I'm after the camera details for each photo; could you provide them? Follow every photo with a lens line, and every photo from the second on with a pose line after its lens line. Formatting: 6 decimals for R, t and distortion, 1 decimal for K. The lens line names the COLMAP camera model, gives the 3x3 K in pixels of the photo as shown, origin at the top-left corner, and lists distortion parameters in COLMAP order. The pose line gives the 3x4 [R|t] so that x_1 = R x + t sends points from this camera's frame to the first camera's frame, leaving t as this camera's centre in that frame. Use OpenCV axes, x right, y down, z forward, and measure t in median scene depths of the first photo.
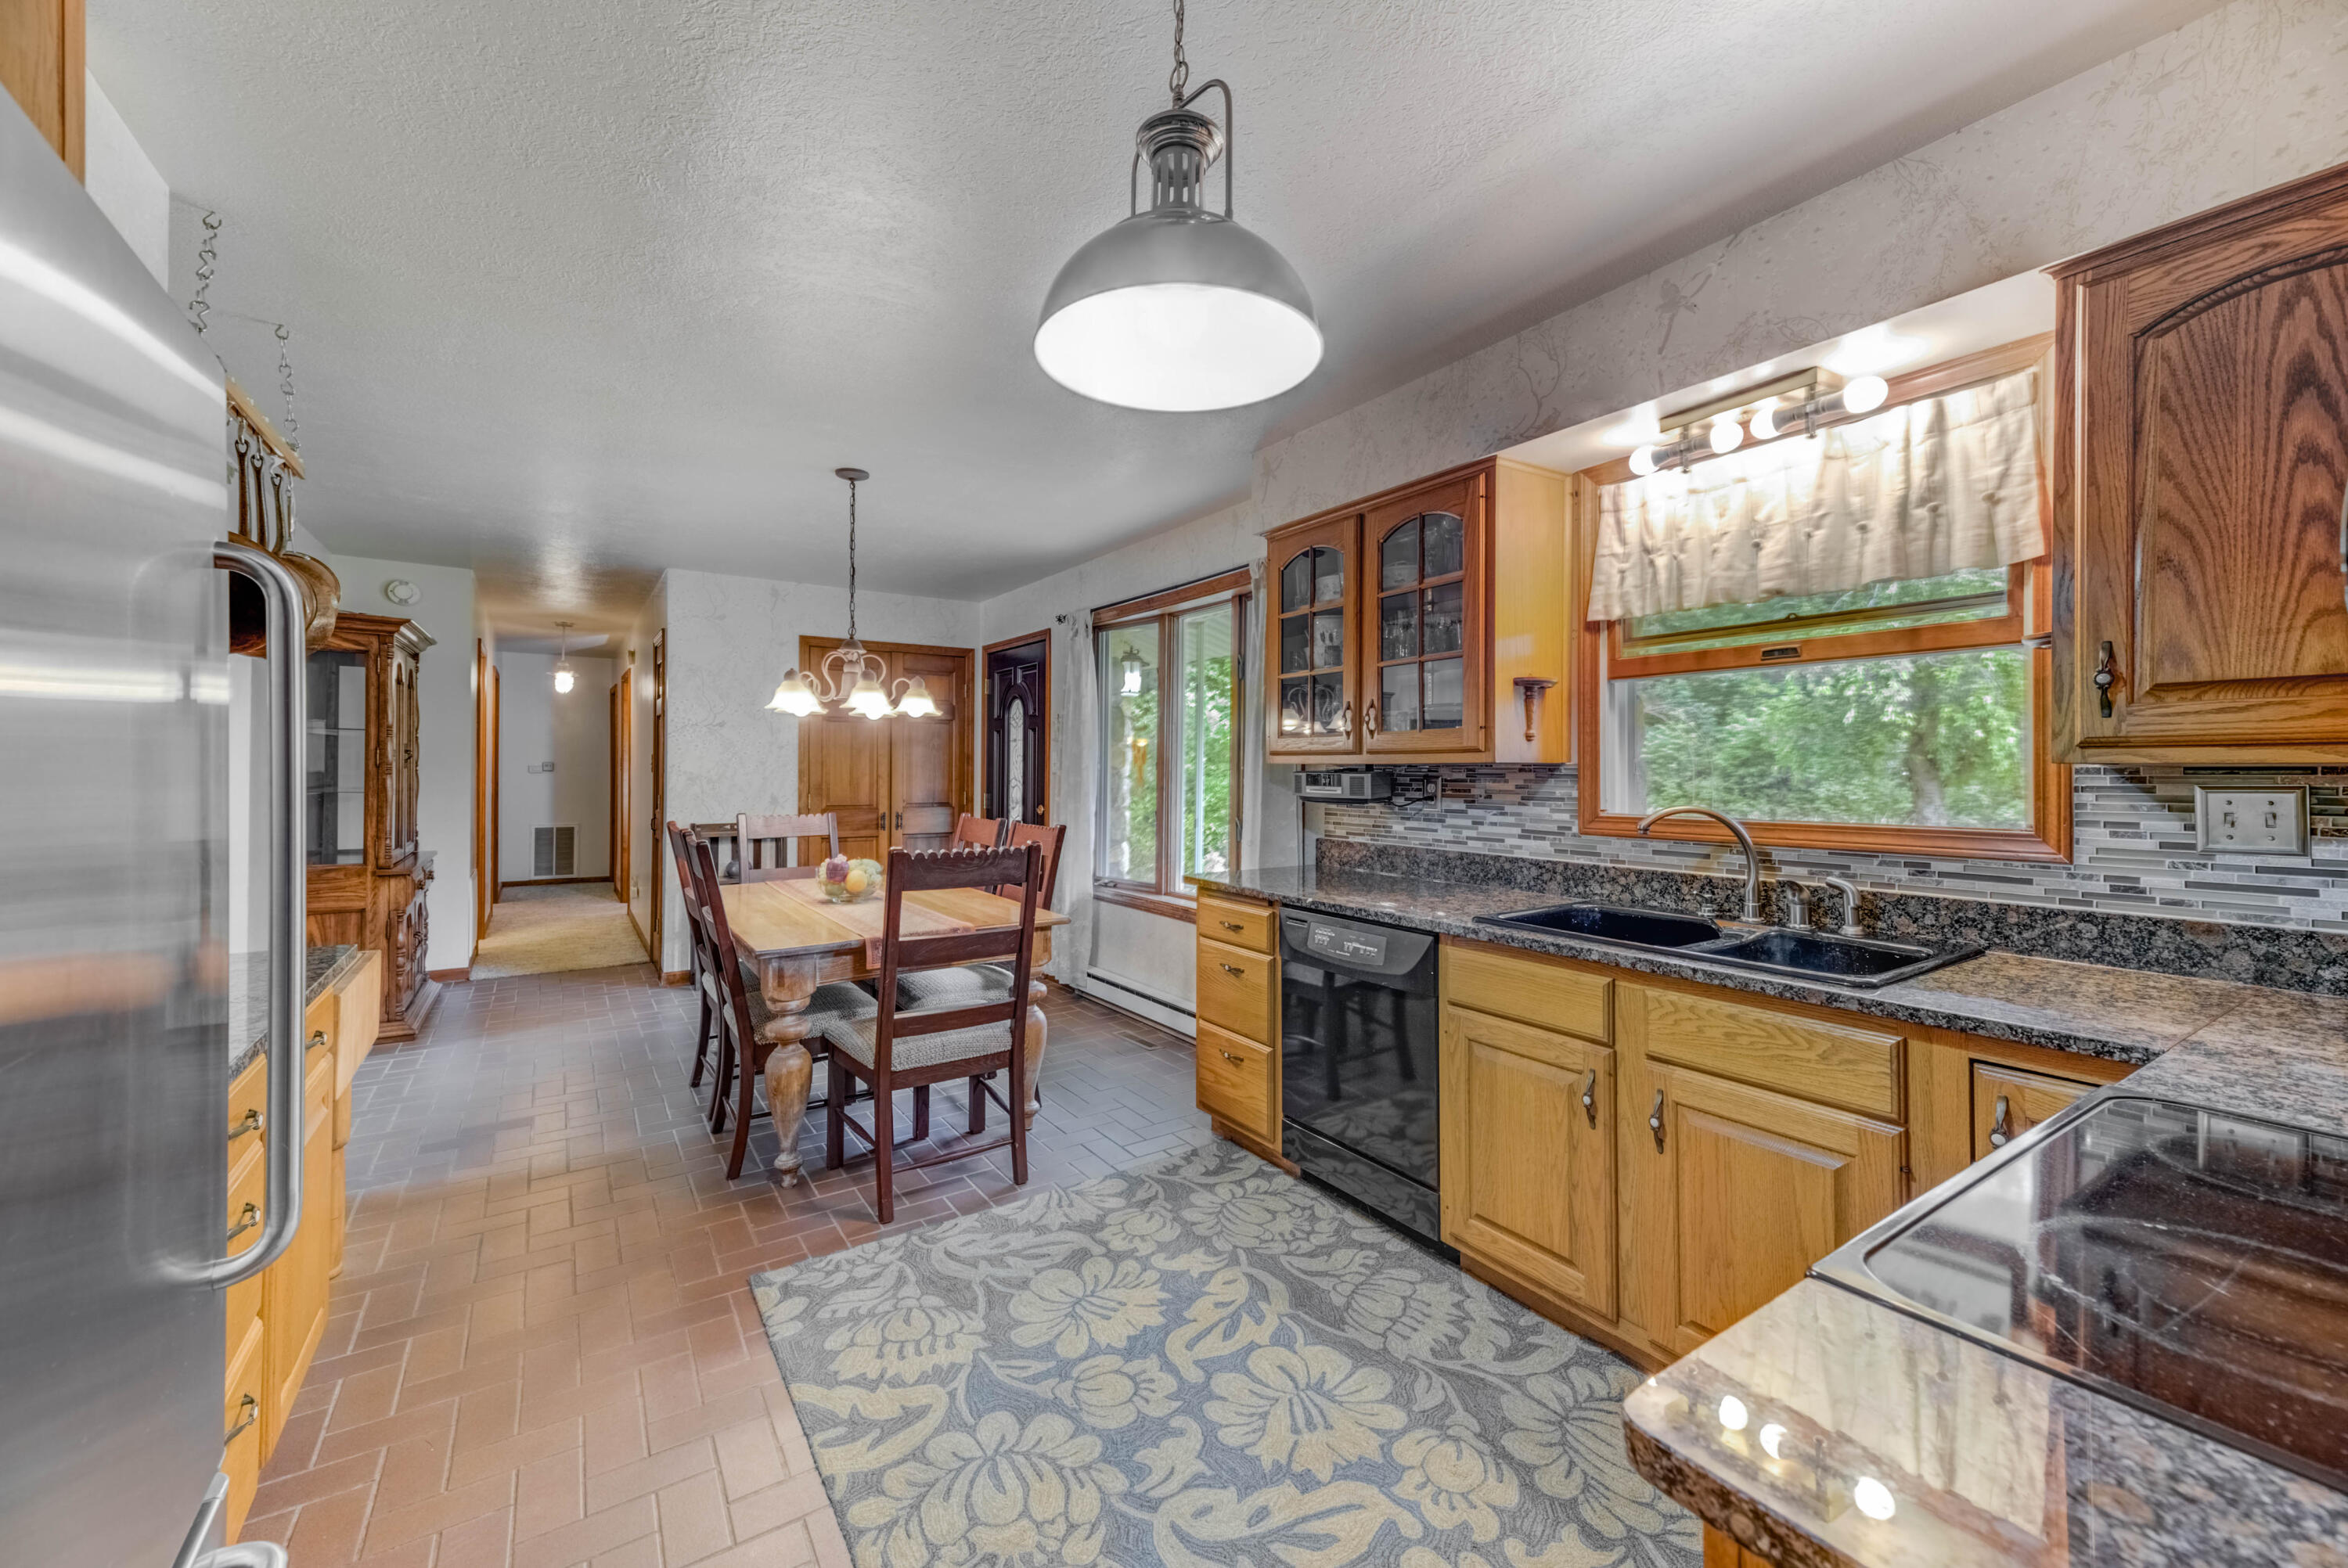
lens RADIAL K [[929.9, 0, 1168.7], [0, 929.9, 771.7], [0, 0, 1]] dist [0.000729, -0.000029]
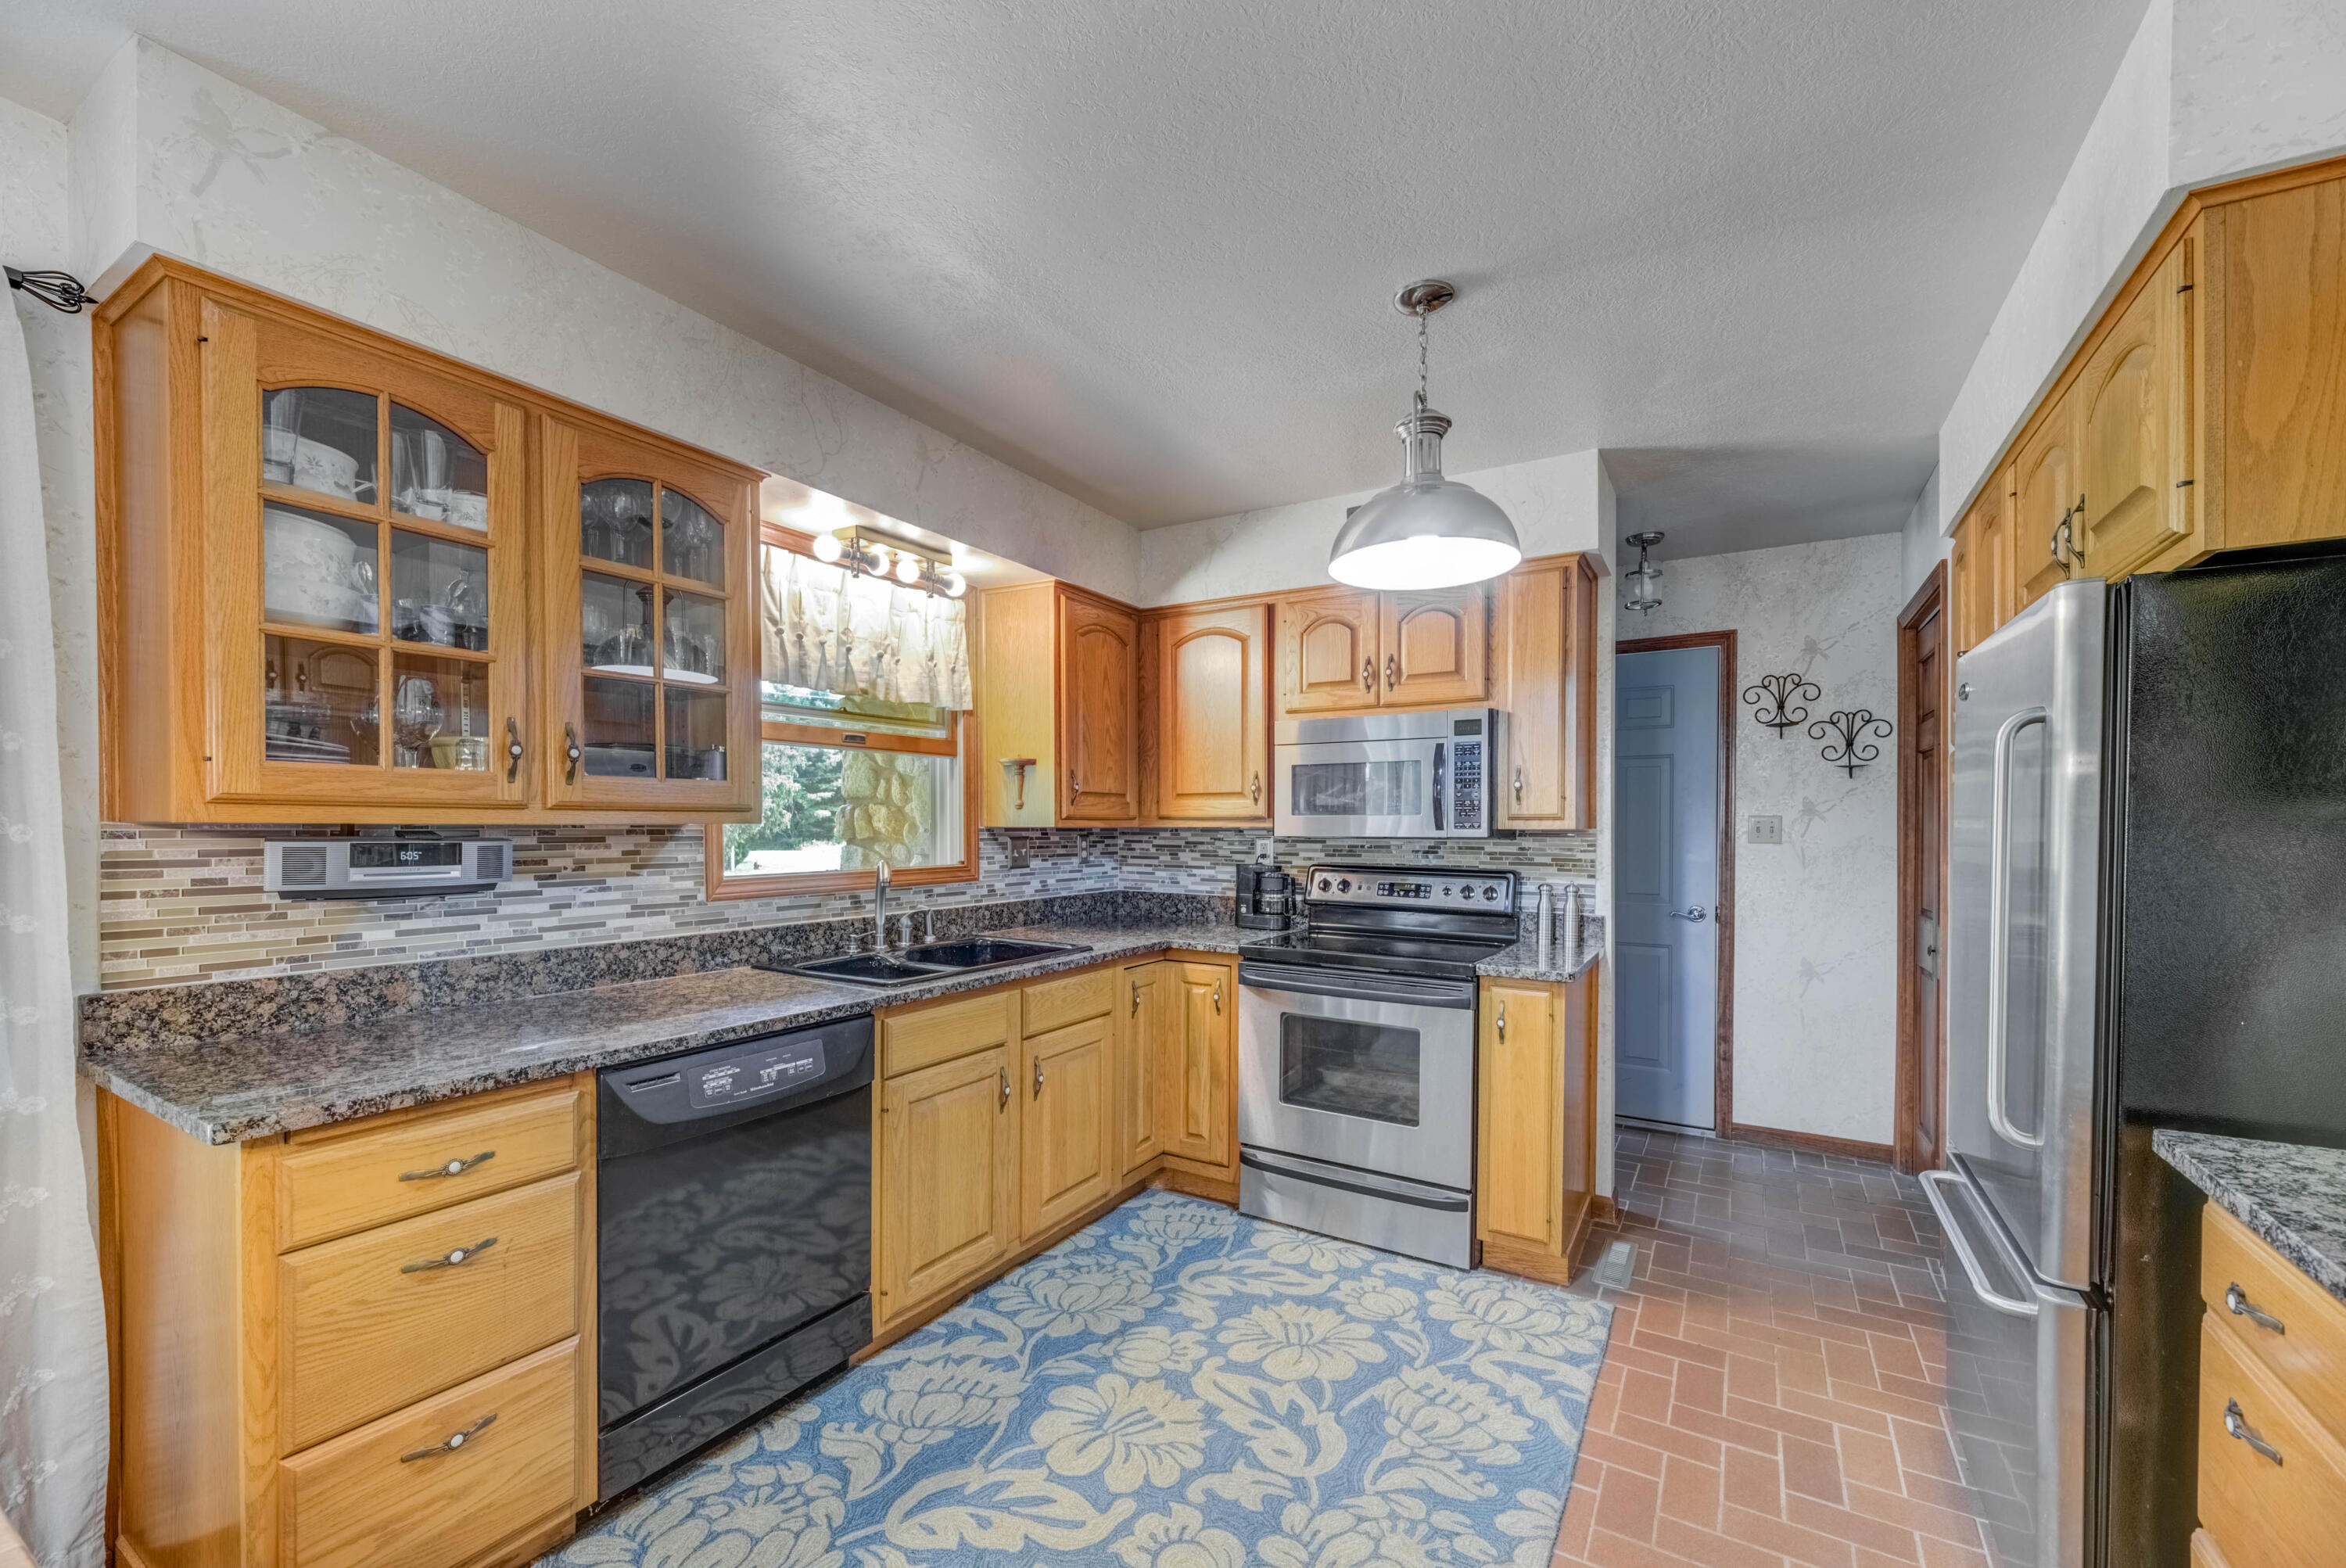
lens RADIAL K [[929.3, 0, 1178.7], [0, 929.3, 835.3], [0, 0, 1]] dist [0.000729, -0.000029]
pose [[-0.435647, -0.015302, 0.899988, -0.630281], [-0.003430, 0.999876, 0.015340, -0.014936], [-0.900111, 0.003596, -0.435645, 1.058463]]
